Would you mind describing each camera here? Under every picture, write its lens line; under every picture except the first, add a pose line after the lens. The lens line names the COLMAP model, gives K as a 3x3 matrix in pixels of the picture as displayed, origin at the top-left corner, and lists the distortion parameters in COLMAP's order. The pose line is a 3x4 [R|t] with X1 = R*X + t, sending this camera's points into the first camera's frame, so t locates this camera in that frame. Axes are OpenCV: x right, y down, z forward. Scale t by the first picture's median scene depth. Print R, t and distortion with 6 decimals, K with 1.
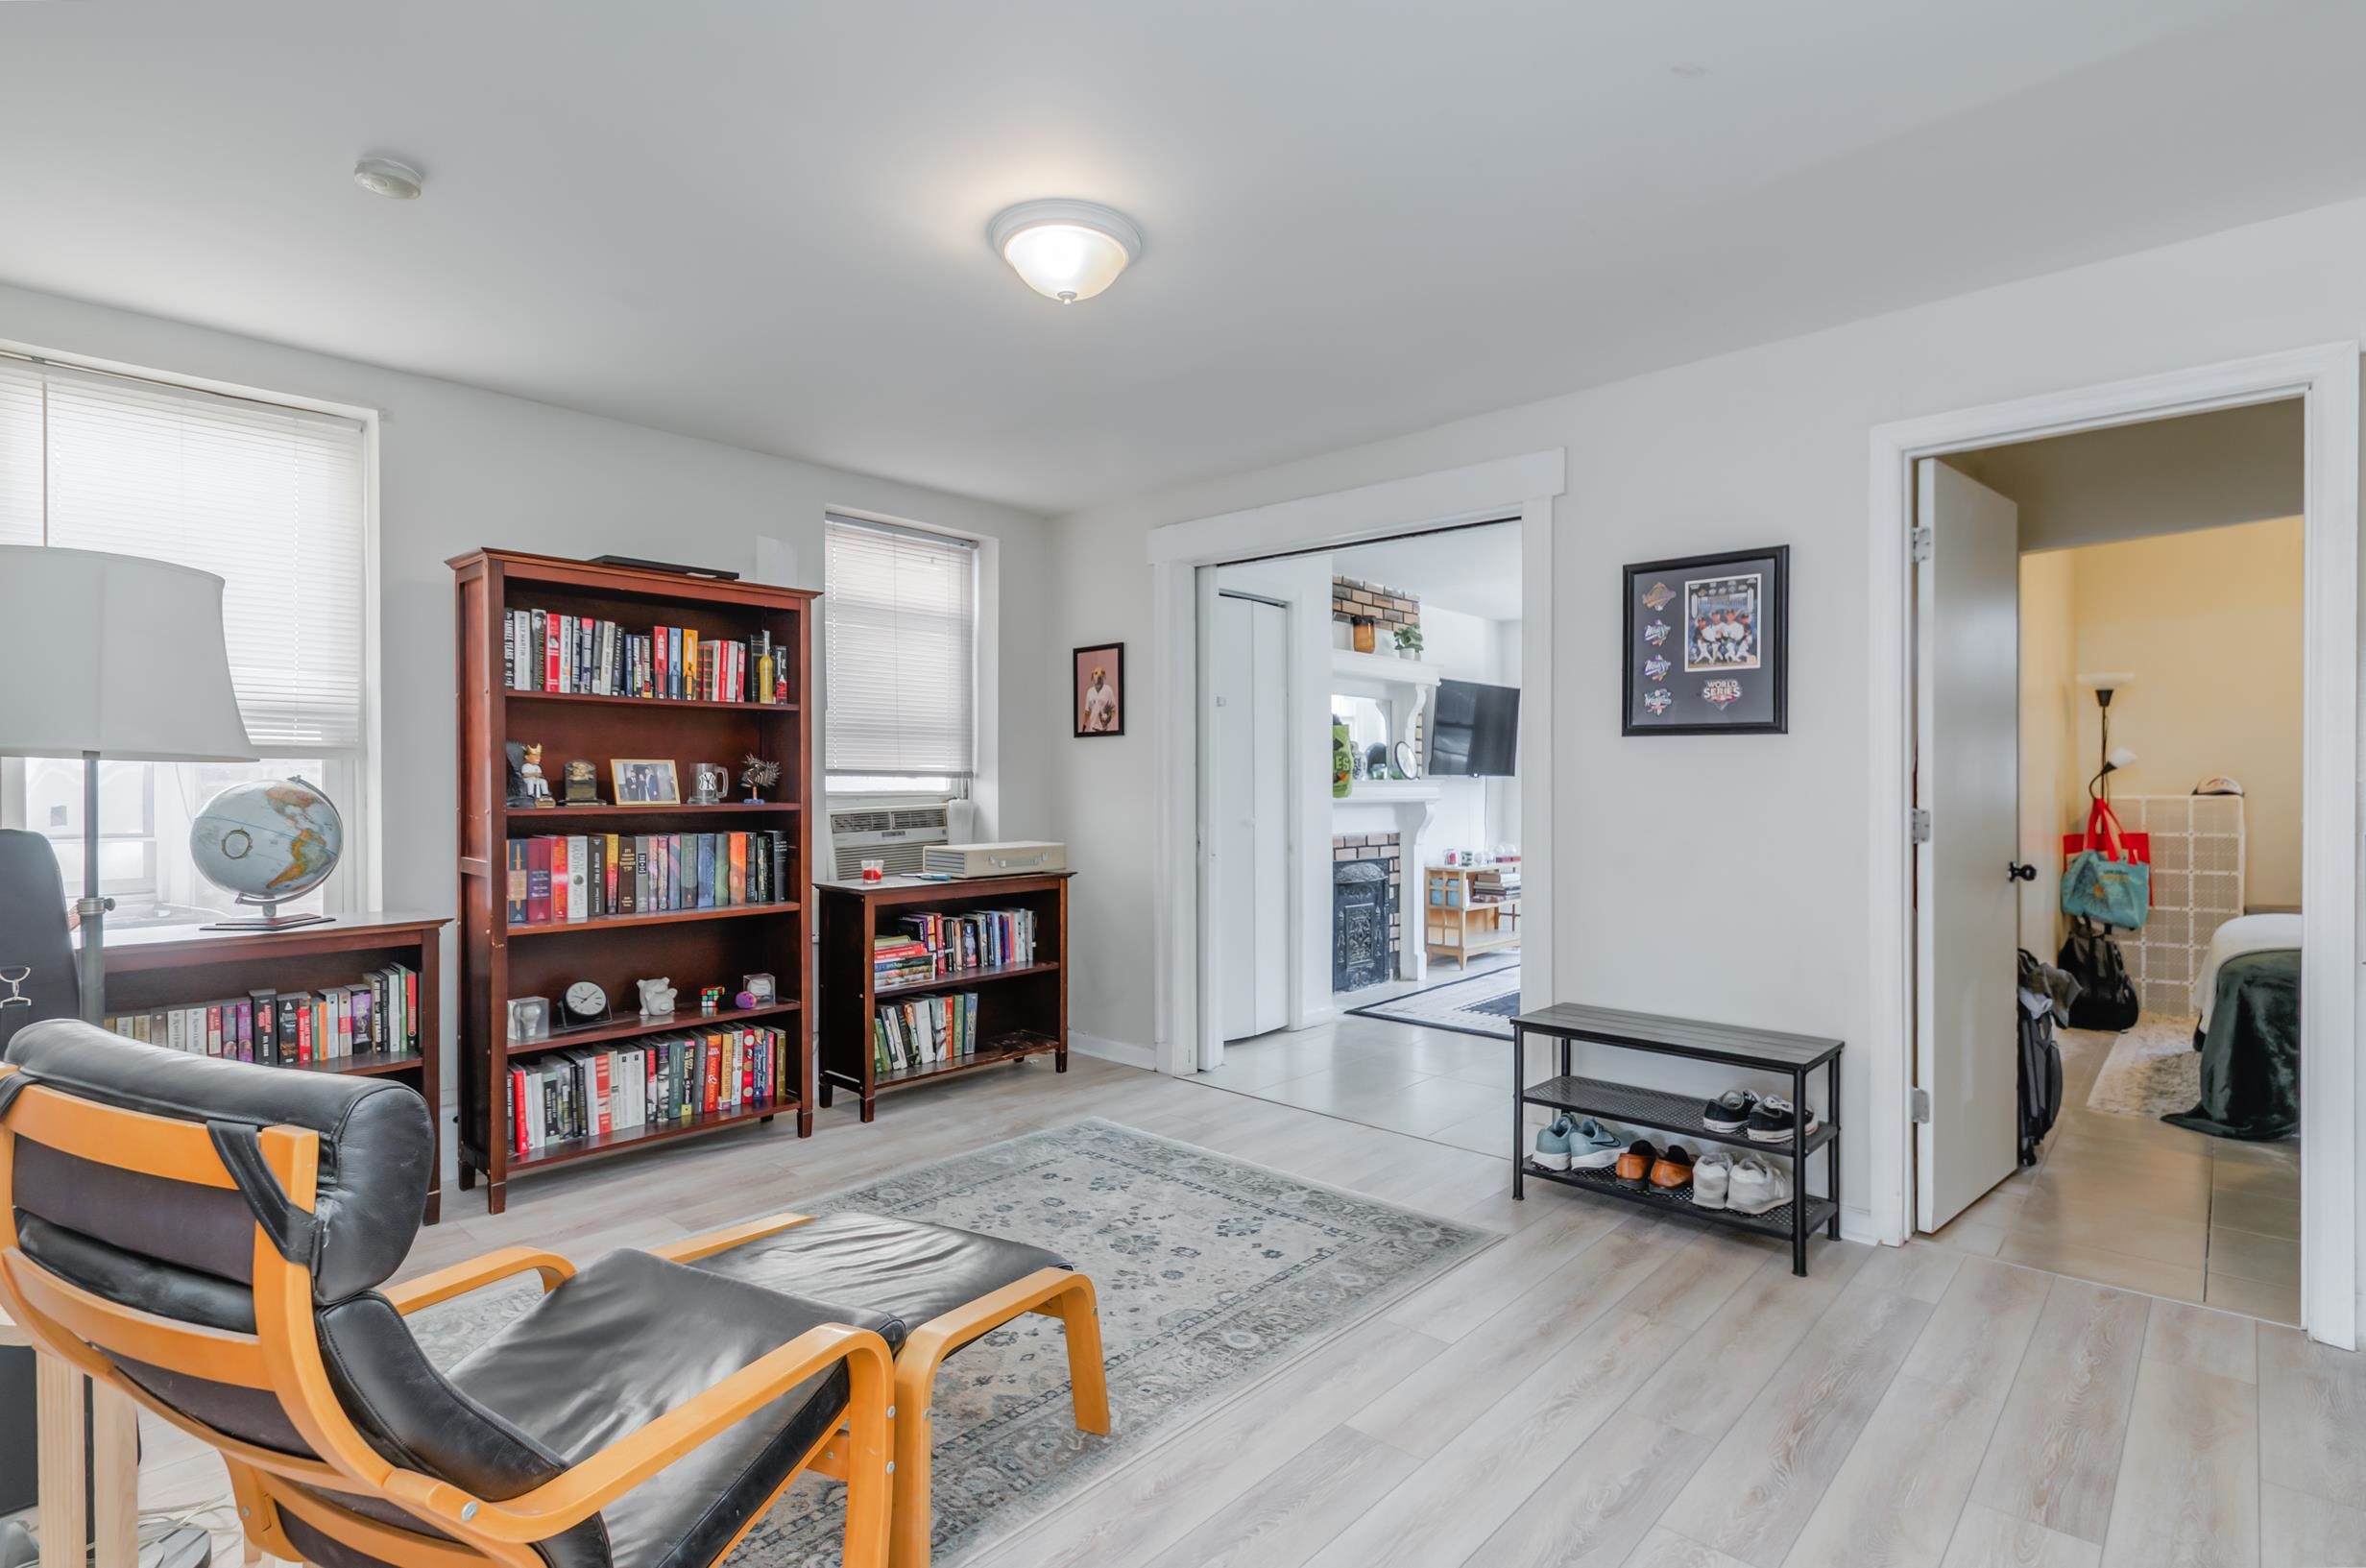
lens RADIAL K [[1101.4, 0, 1196.2], [0, 1101.4, 781.5], [0, 0, 1]] dist [0.002598, 0.000132]
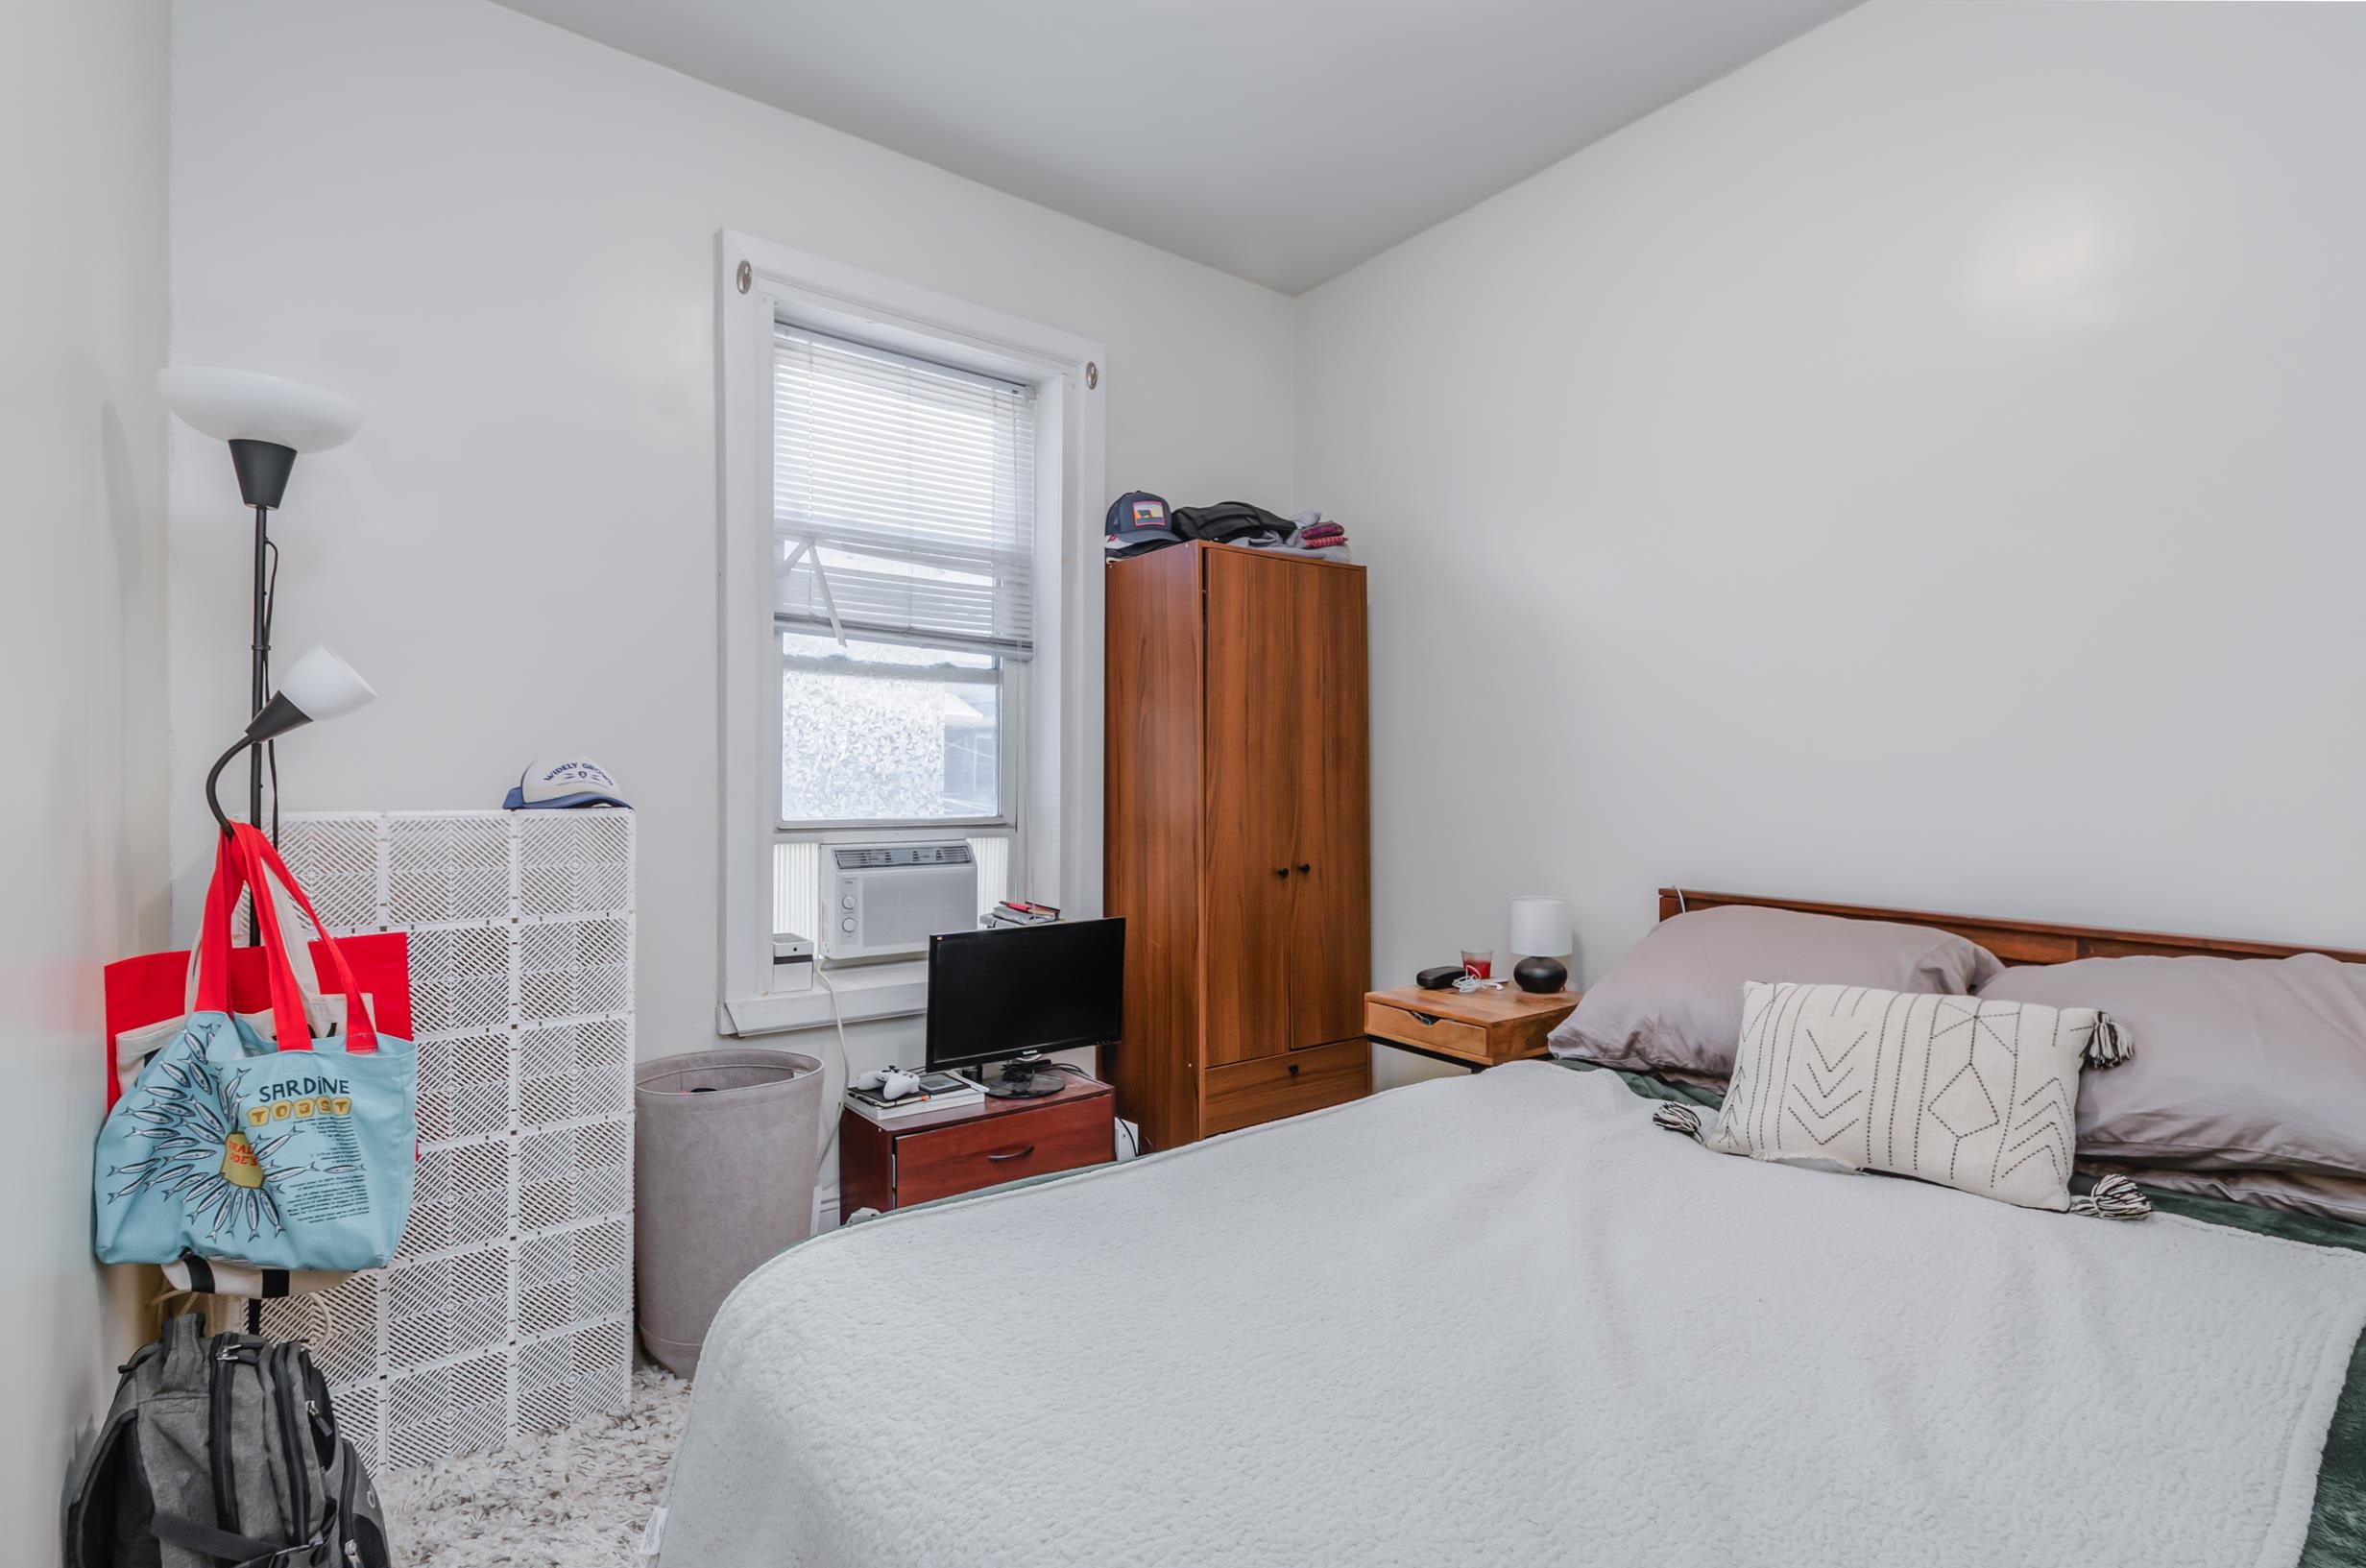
lens RADIAL K [[1101.4, 0, 1195.6], [0, 1101.4, 786.3], [0, 0, 1]] dist [0.002598, 0.000132]
pose [[0.150622, 0.004870, 0.988579, 0.580807], [0.004784, 0.999973, -0.005655, 0.008111], [-0.988580, 0.005581, 0.150595, 0.722862]]
